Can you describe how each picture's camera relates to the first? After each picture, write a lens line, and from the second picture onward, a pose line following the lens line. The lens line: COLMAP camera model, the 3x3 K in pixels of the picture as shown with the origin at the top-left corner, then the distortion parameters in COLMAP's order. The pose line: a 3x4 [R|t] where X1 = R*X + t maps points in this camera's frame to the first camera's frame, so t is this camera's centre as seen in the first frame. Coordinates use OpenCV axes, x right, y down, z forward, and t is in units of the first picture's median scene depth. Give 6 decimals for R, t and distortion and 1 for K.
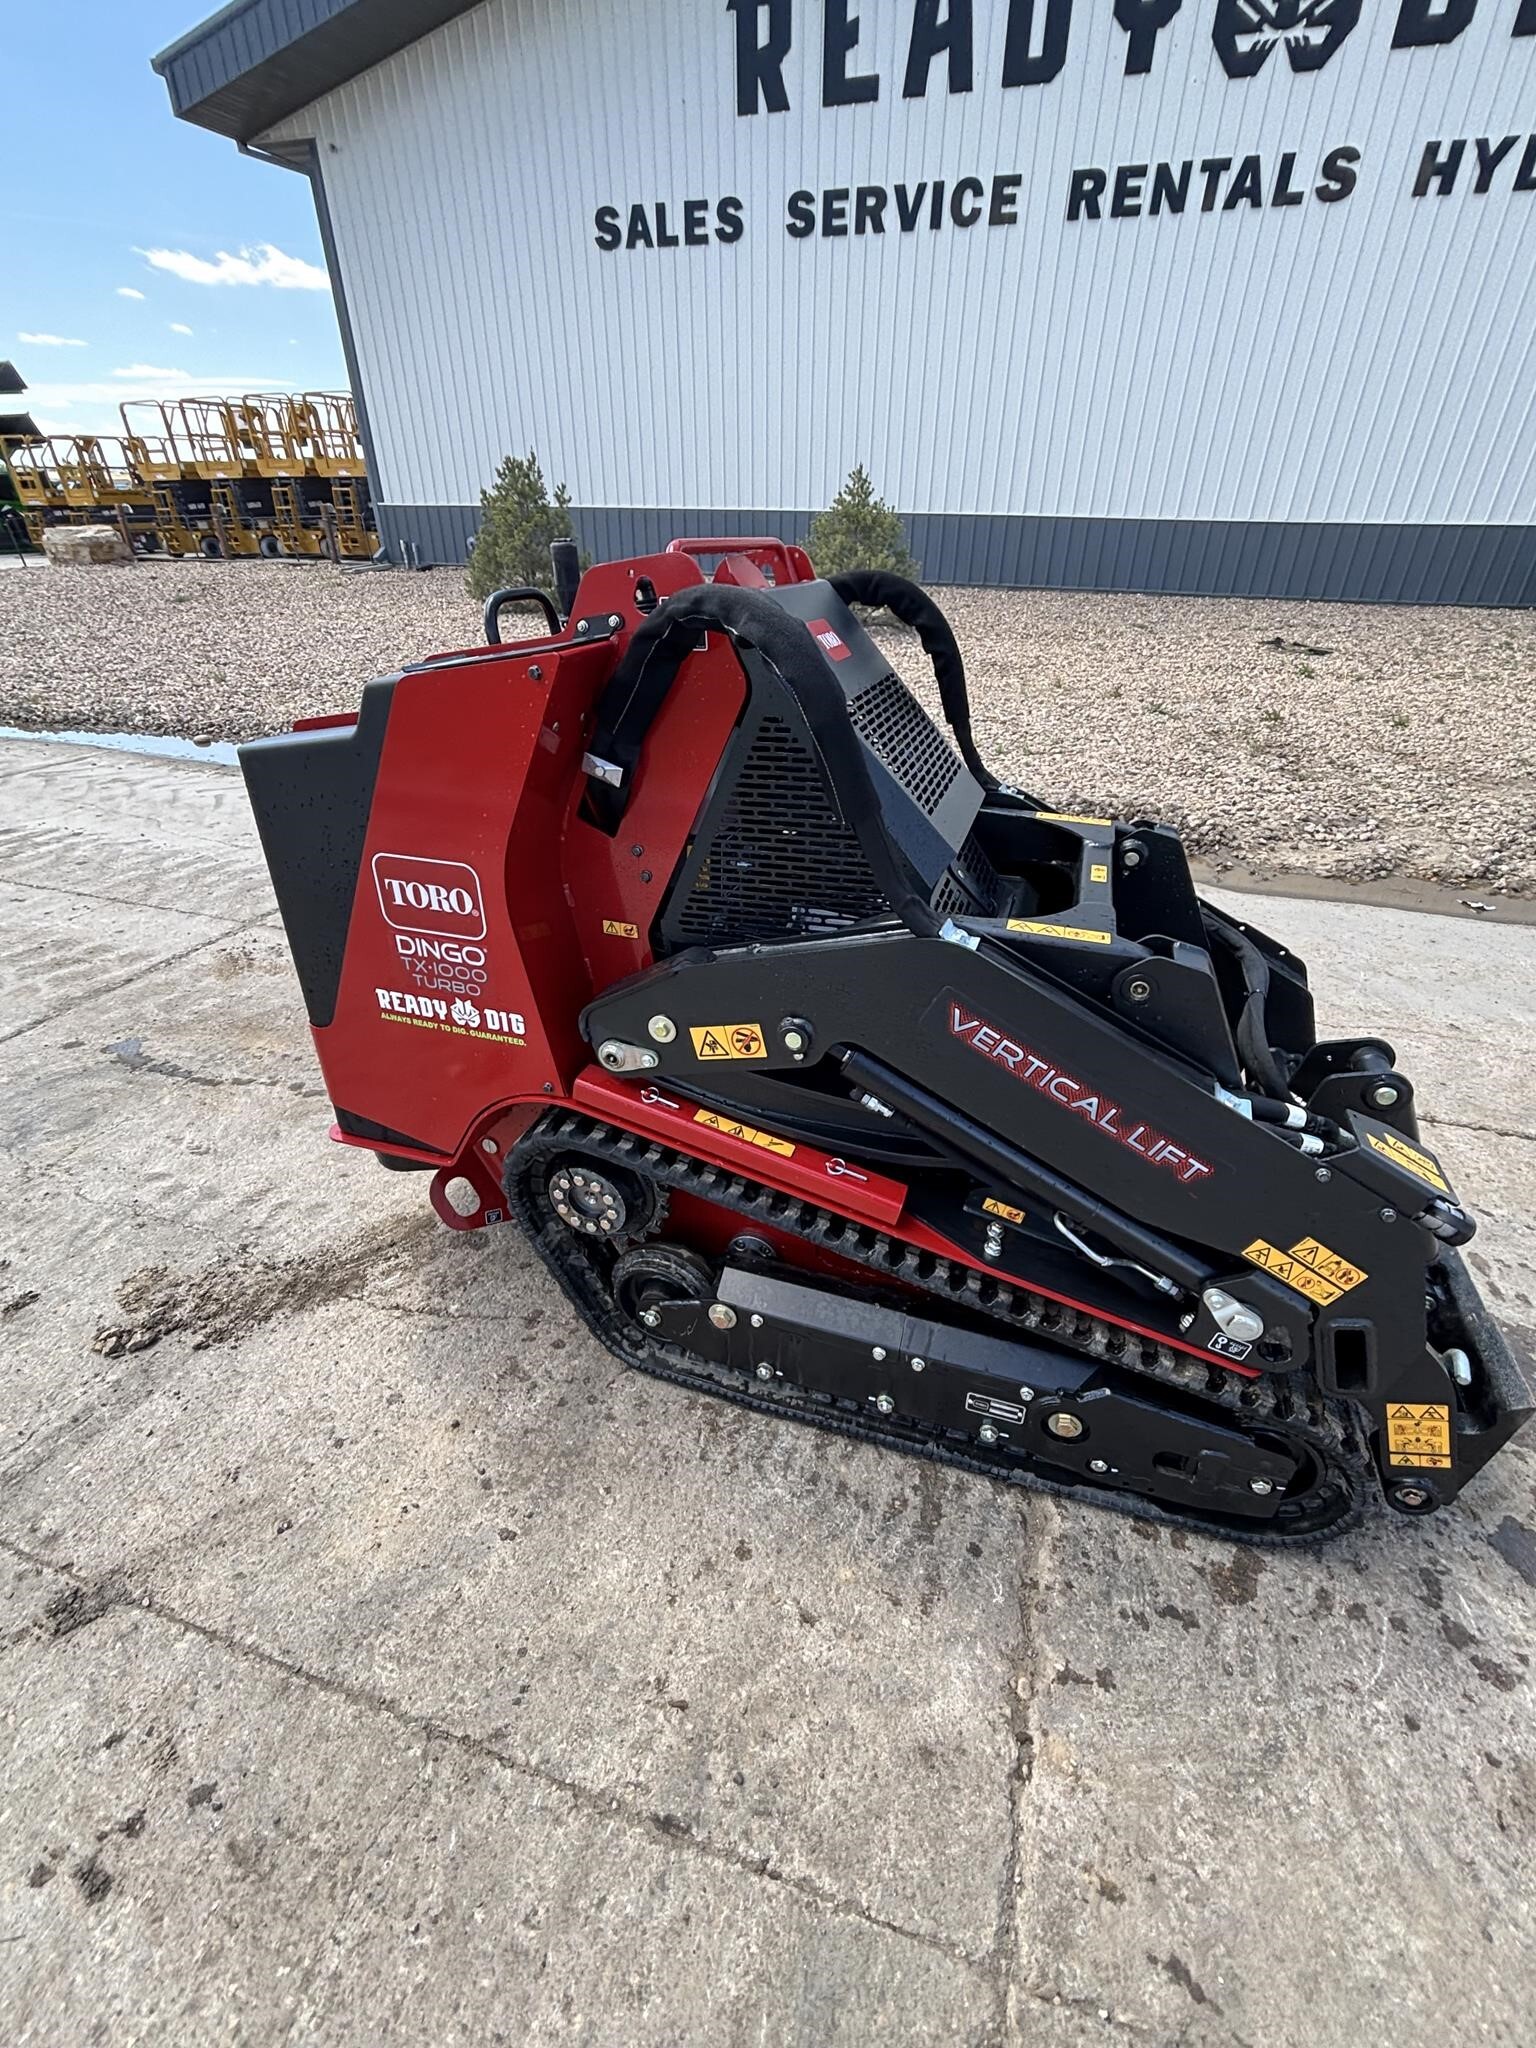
lens RADIAL K [[896.0, 0, 771.9], [0, 896.0, 1020.7], [0, 0, 1]] dist [-0.013709, 0.007988]
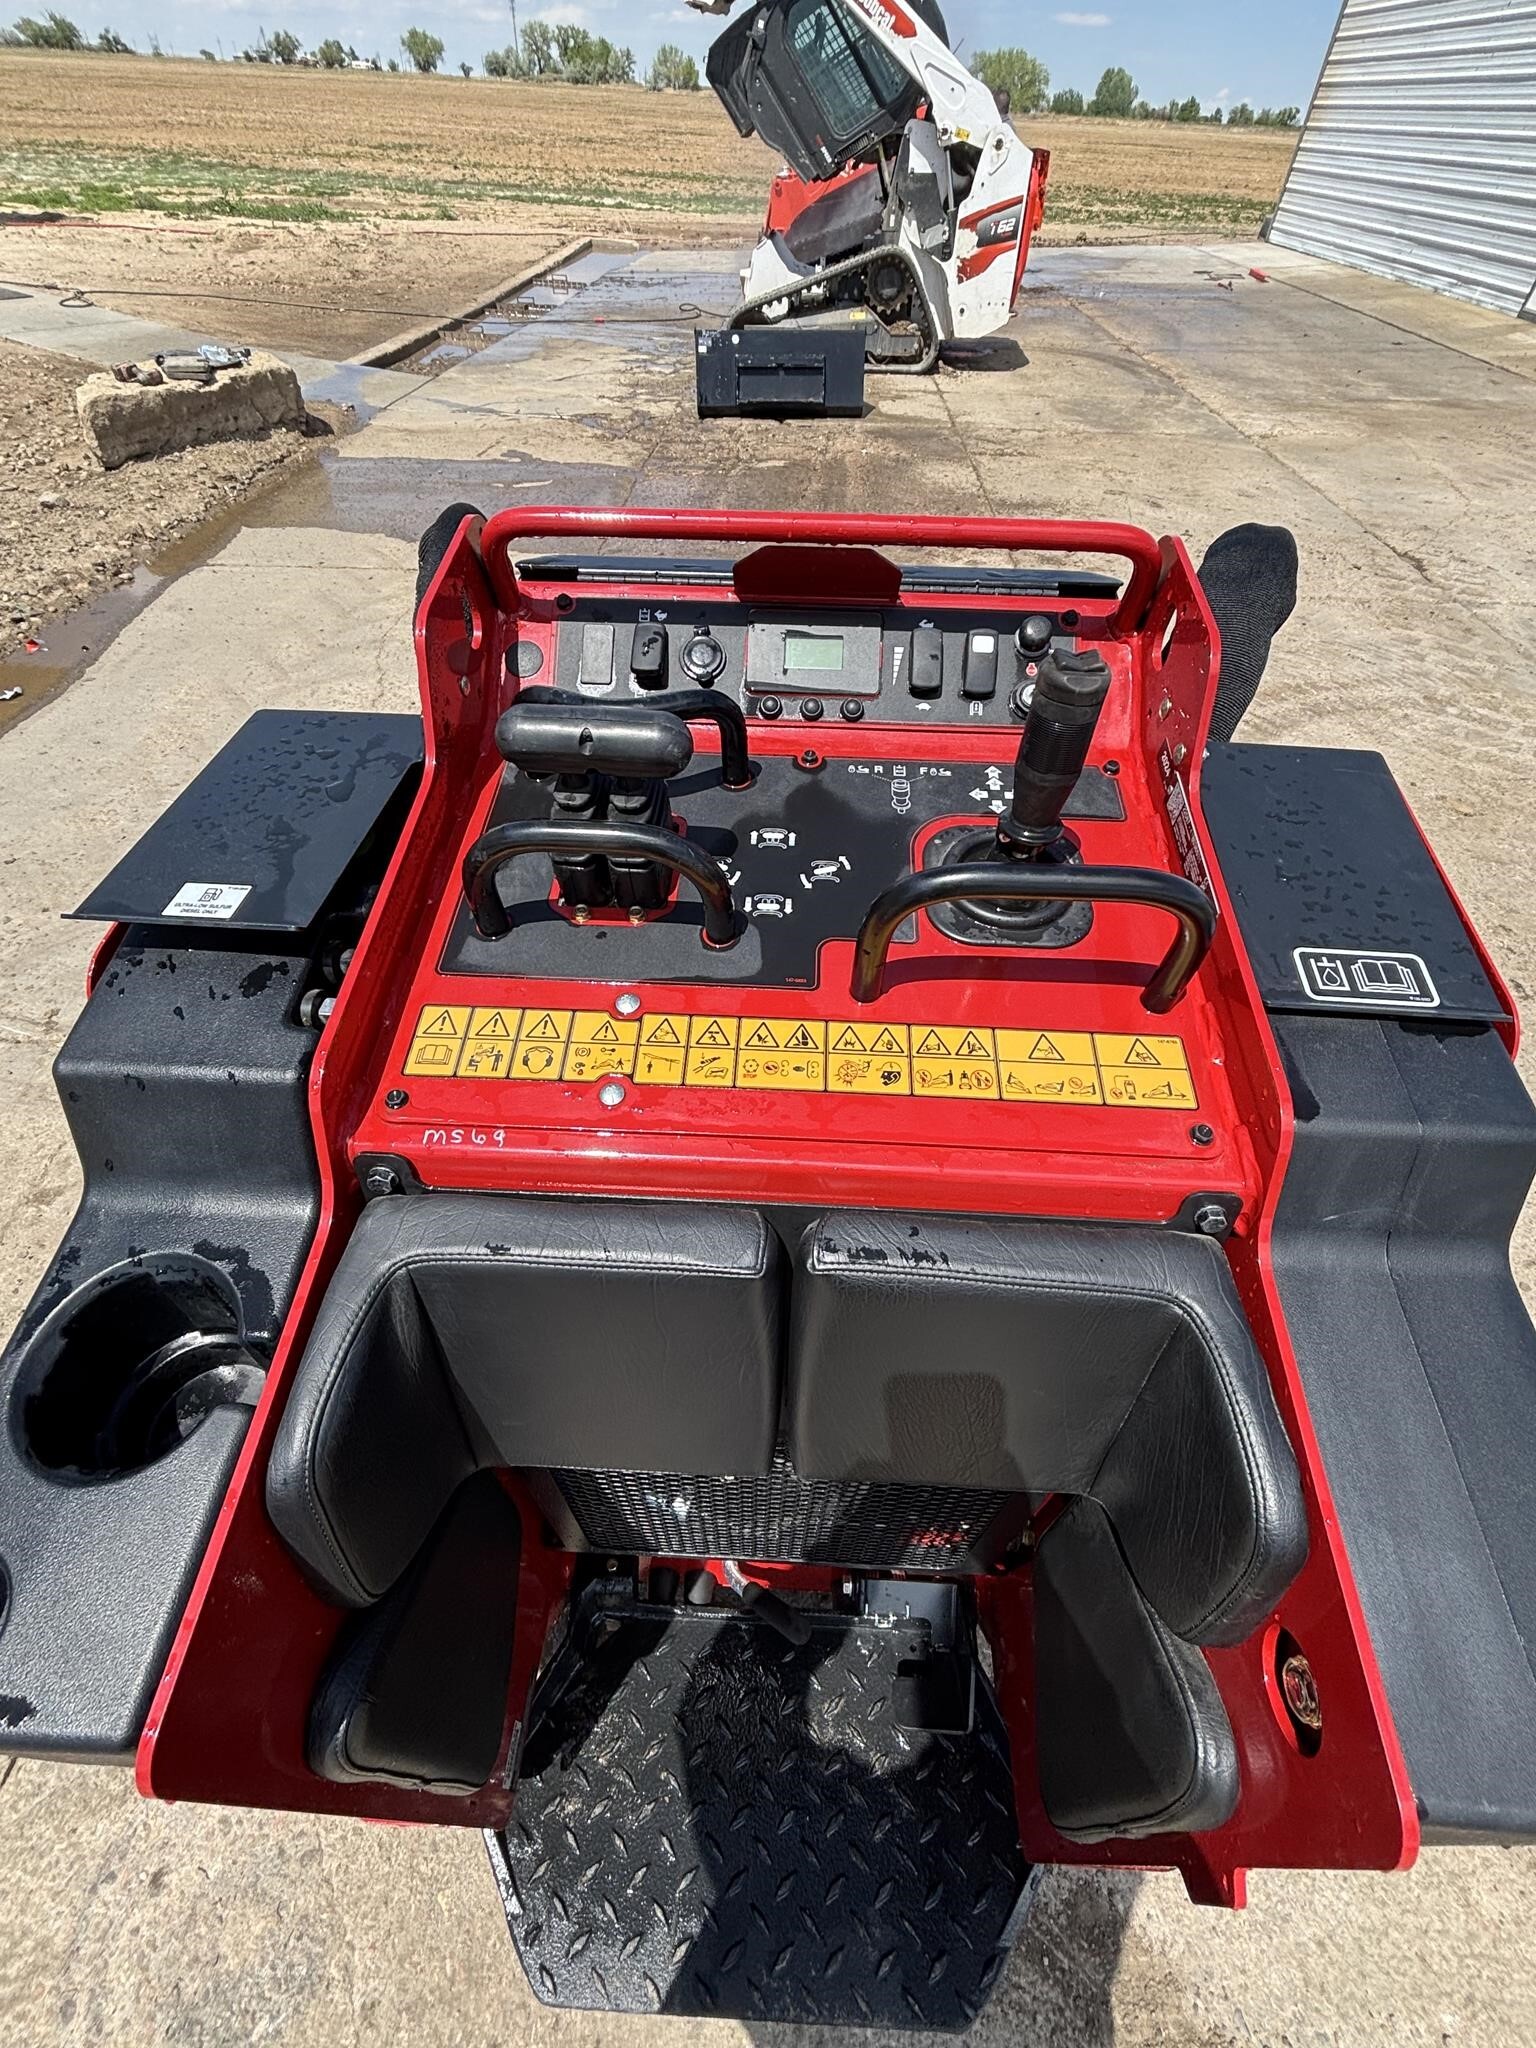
lens RADIAL K [[886.8, 0, 774.6], [0, 886.8, 1021.0], [0, 0, 1]] dist [0.010887, -0.004460]
pose [[-0.267739, -0.706075, 0.655572, -0.480484], [0.452034, 0.508827, 0.732639, -0.692033], [-0.850871, 0.492497, 0.182936, 0.974316]]
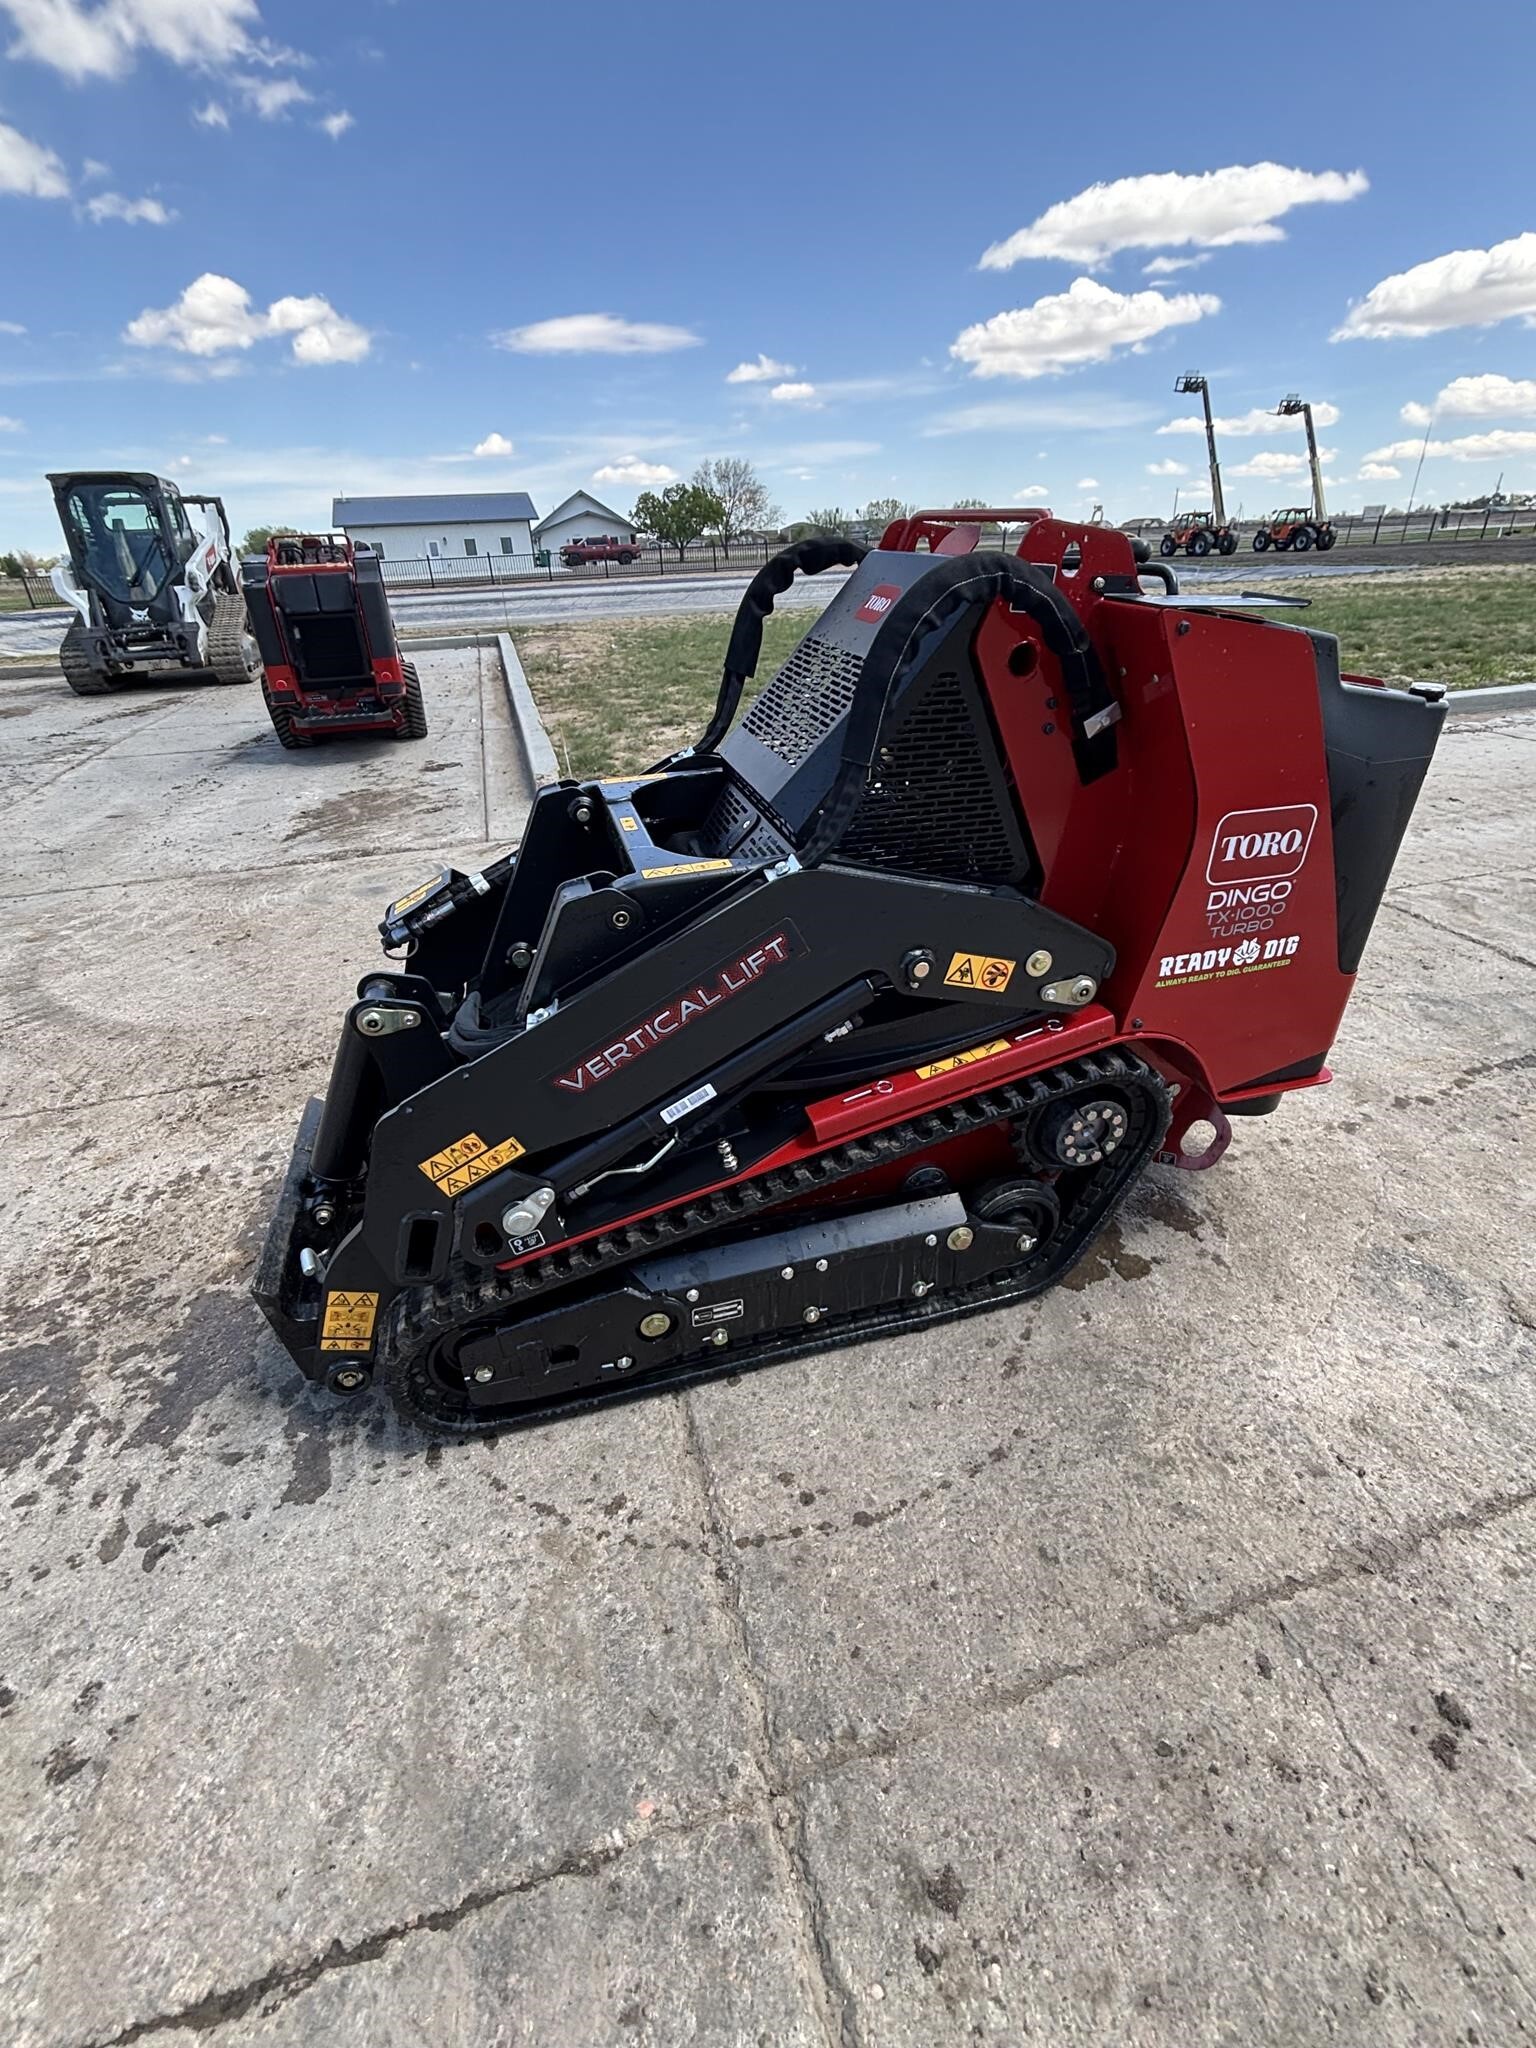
lens RADIAL K [[897.5, 0, 772.2], [0, 897.5, 1021.9], [0, 0, 1]] dist [-0.021180, 0.013649]
pose [[-0.827487, 0.284372, -0.484146, 0.779125], [-0.259964, 0.570238, 0.779261, -0.880036], [0.497679, 0.770689, -0.397938, 1.632064]]
